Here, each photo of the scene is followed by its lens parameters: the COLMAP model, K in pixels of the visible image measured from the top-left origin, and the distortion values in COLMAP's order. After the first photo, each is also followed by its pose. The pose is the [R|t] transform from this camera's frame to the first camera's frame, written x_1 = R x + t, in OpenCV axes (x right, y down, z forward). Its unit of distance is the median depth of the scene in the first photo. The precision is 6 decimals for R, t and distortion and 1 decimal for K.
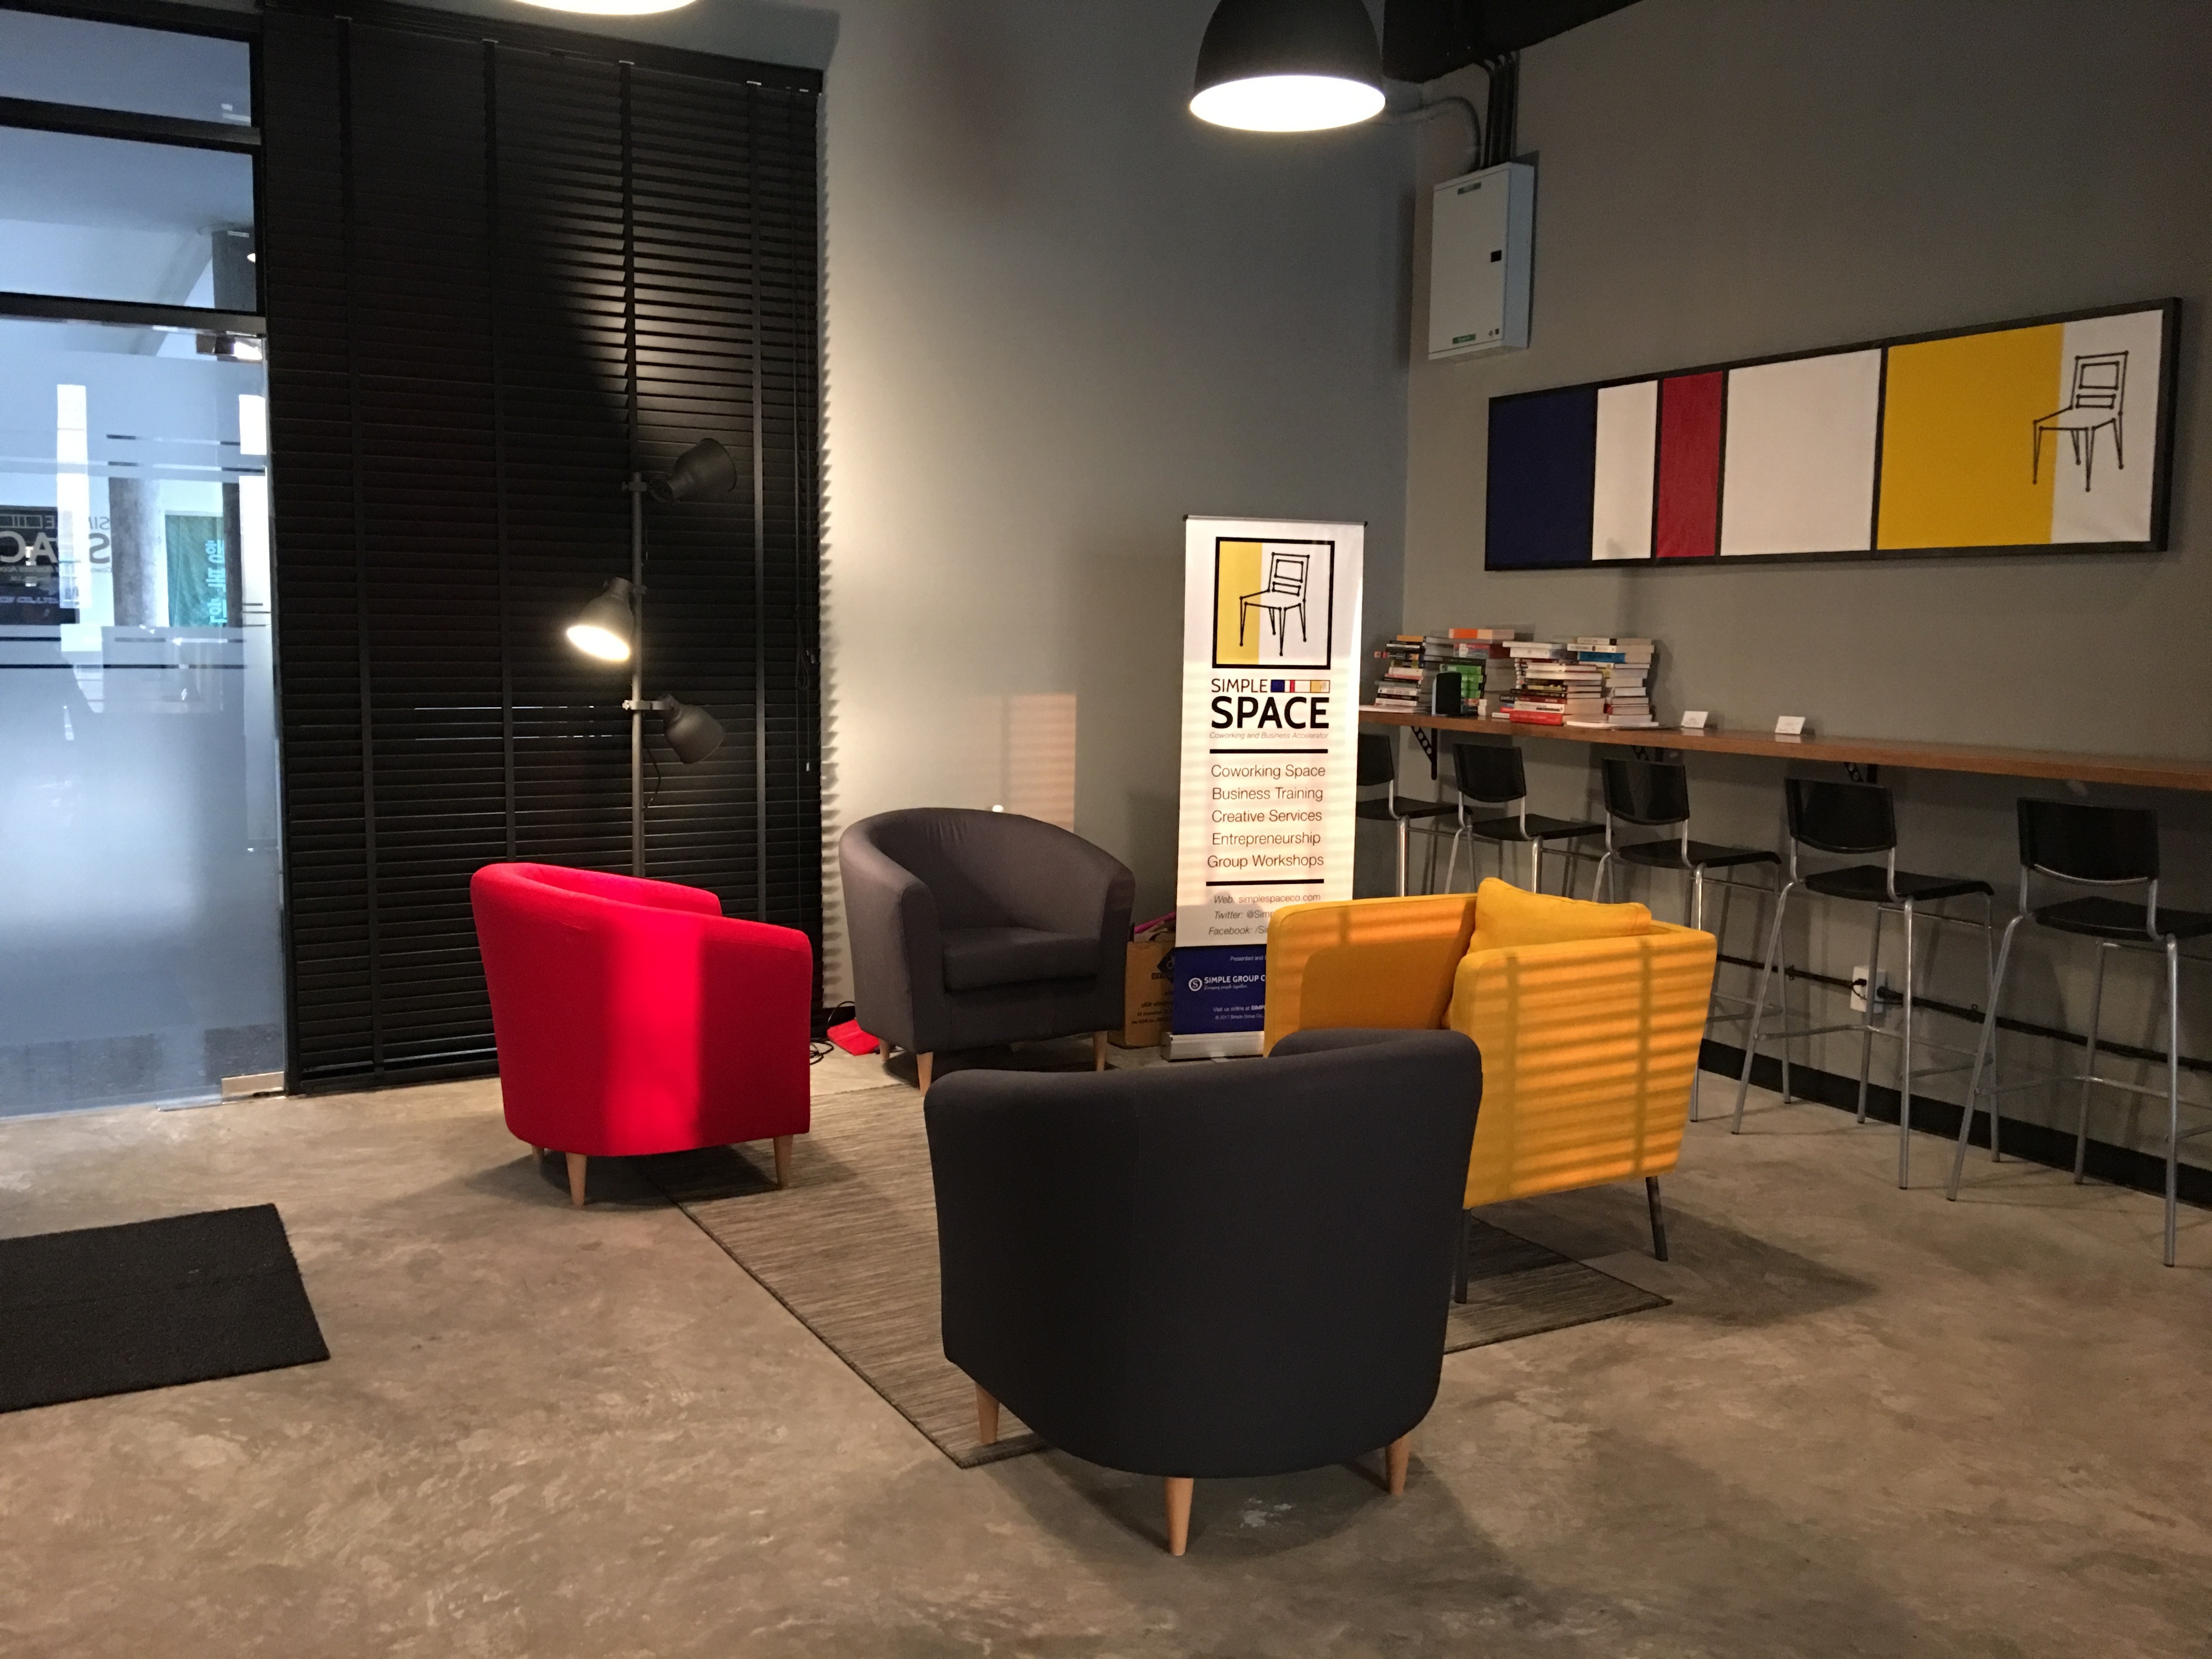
lens RADIAL K [[1893.4, 0, 1106.0], [0, 1893.4, 829.5], [0, 0, 1]] dist [0.010681, -0.007866]
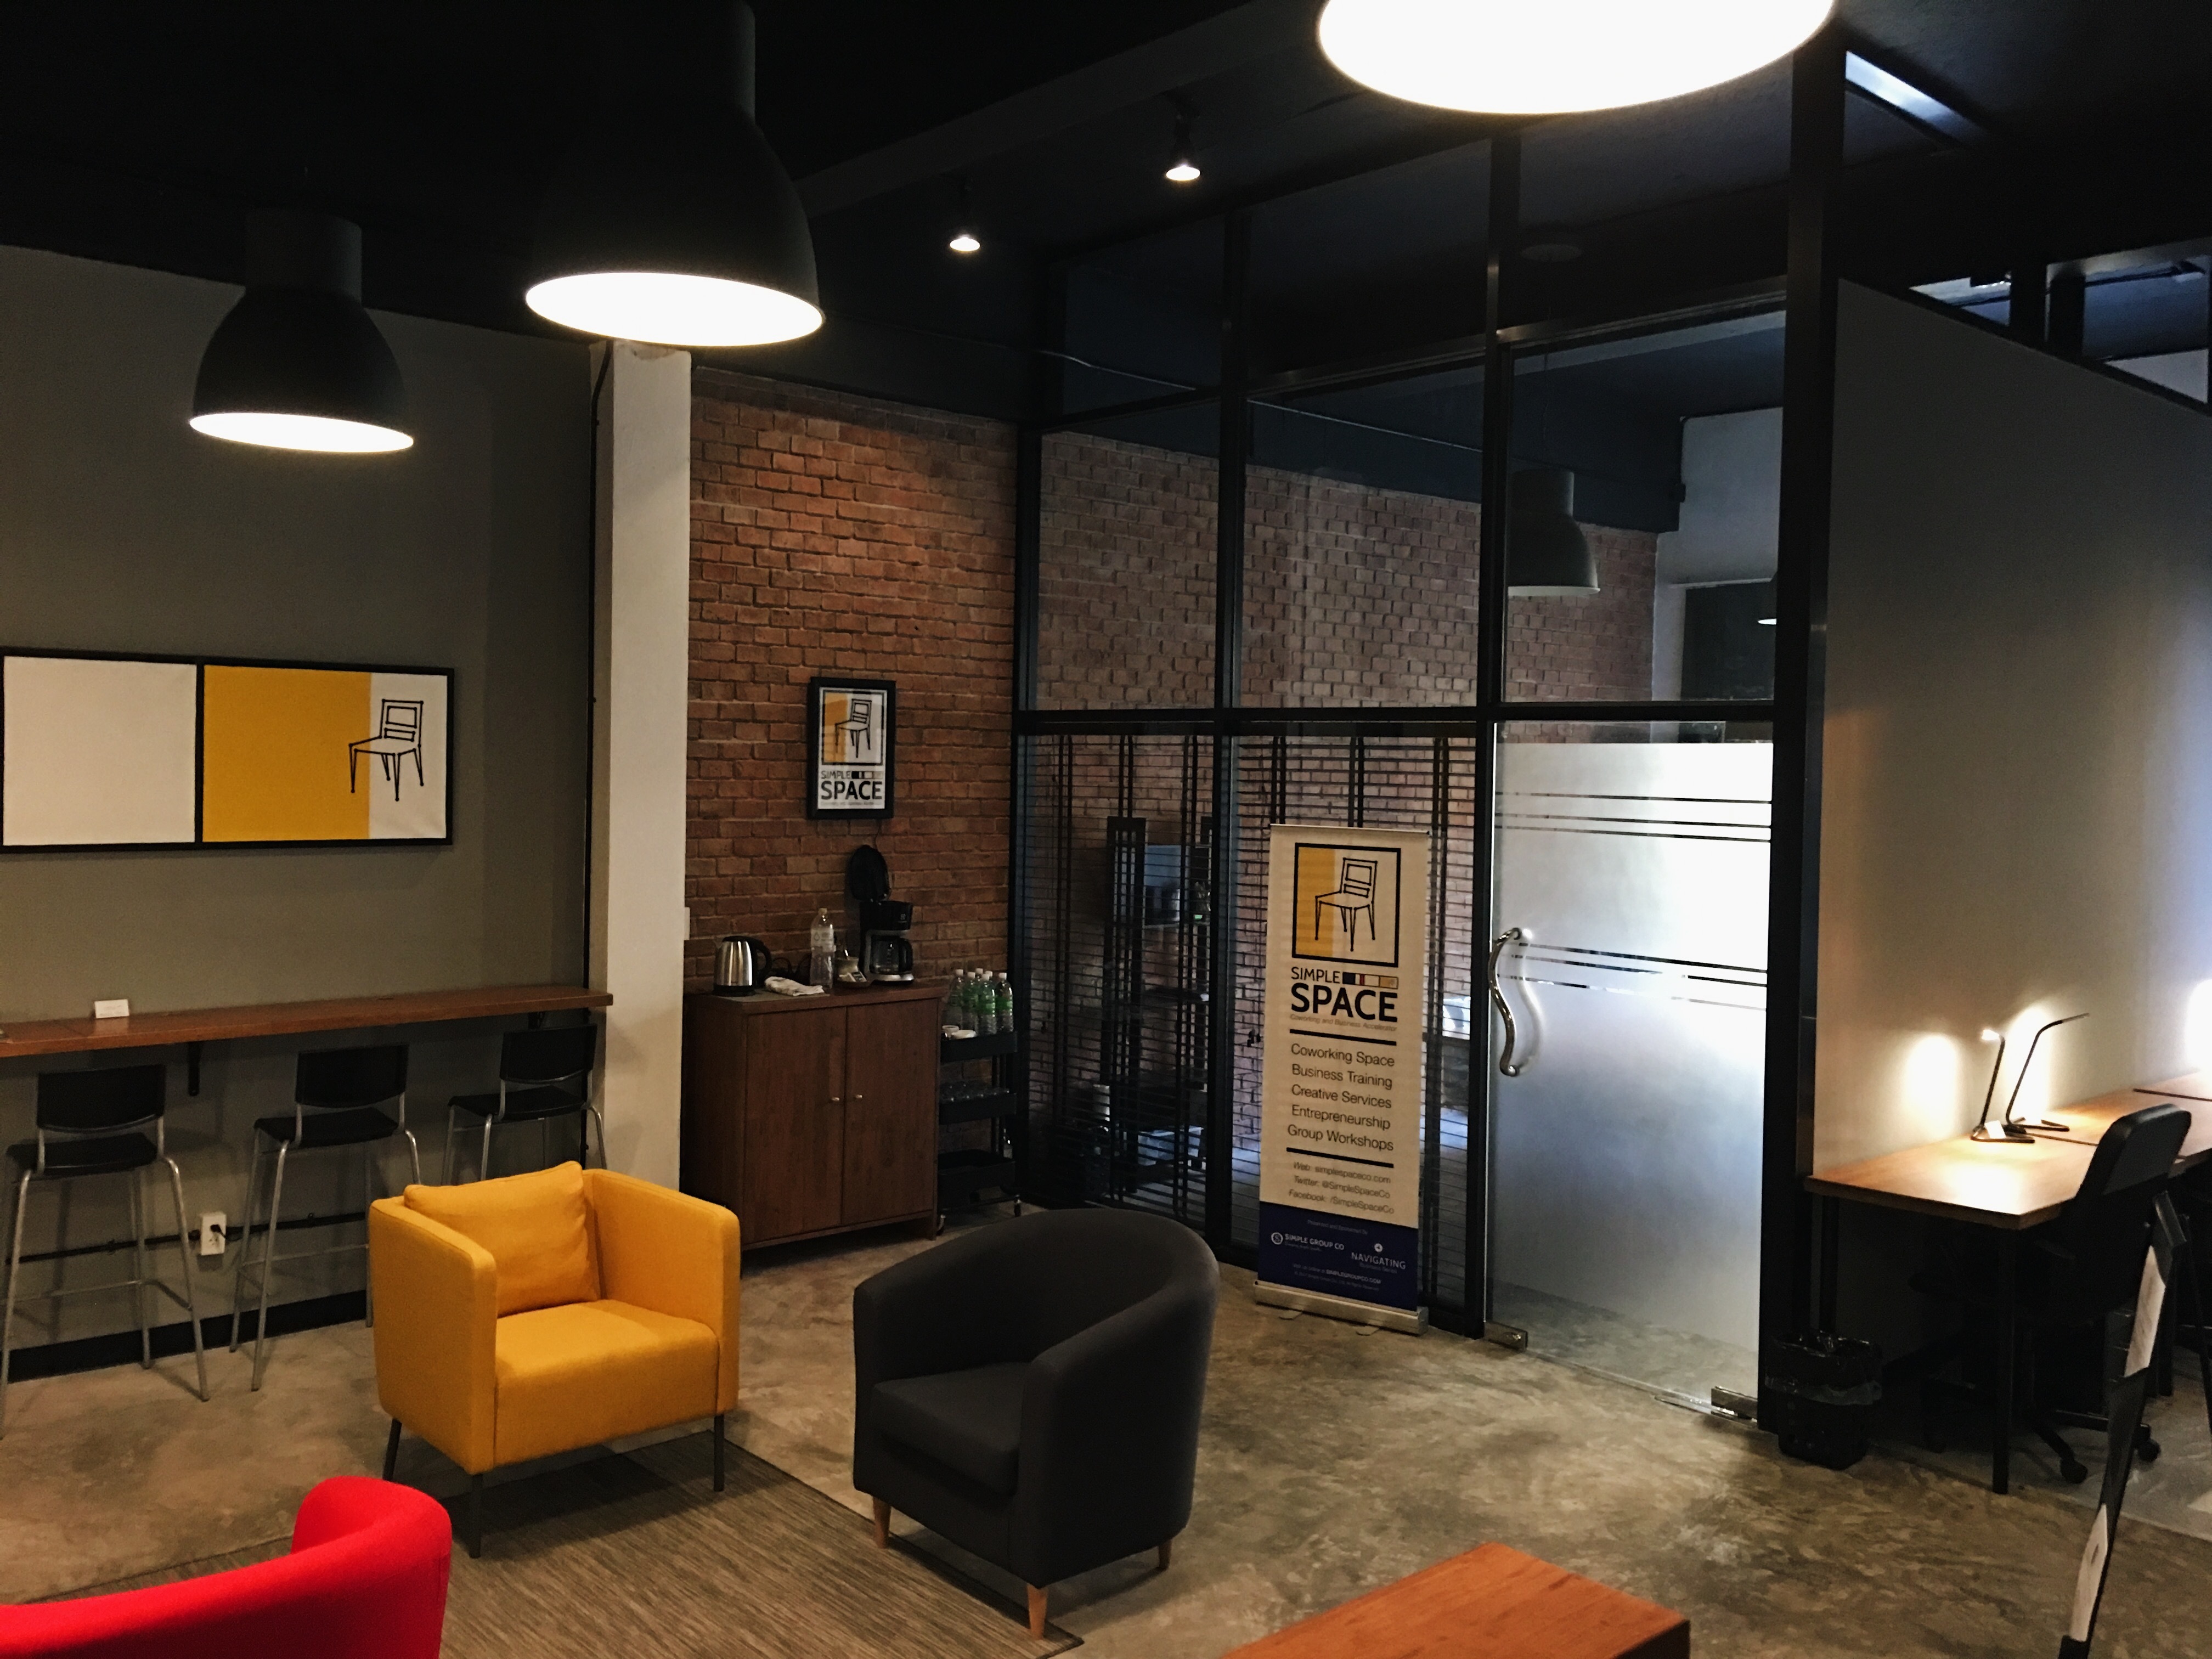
lens RADIAL K [[1859.1, 0, 1106.0], [0, 1859.1, 829.5], [0, 0, 1]] dist [0.061818, -0.090145]
pose [[-0.220134, -0.050041, 0.974185, -0.860001], [0.086650, 0.993732, 0.070625, -0.204698], [-0.971613, 0.099960, -0.214418, 0.788310]]
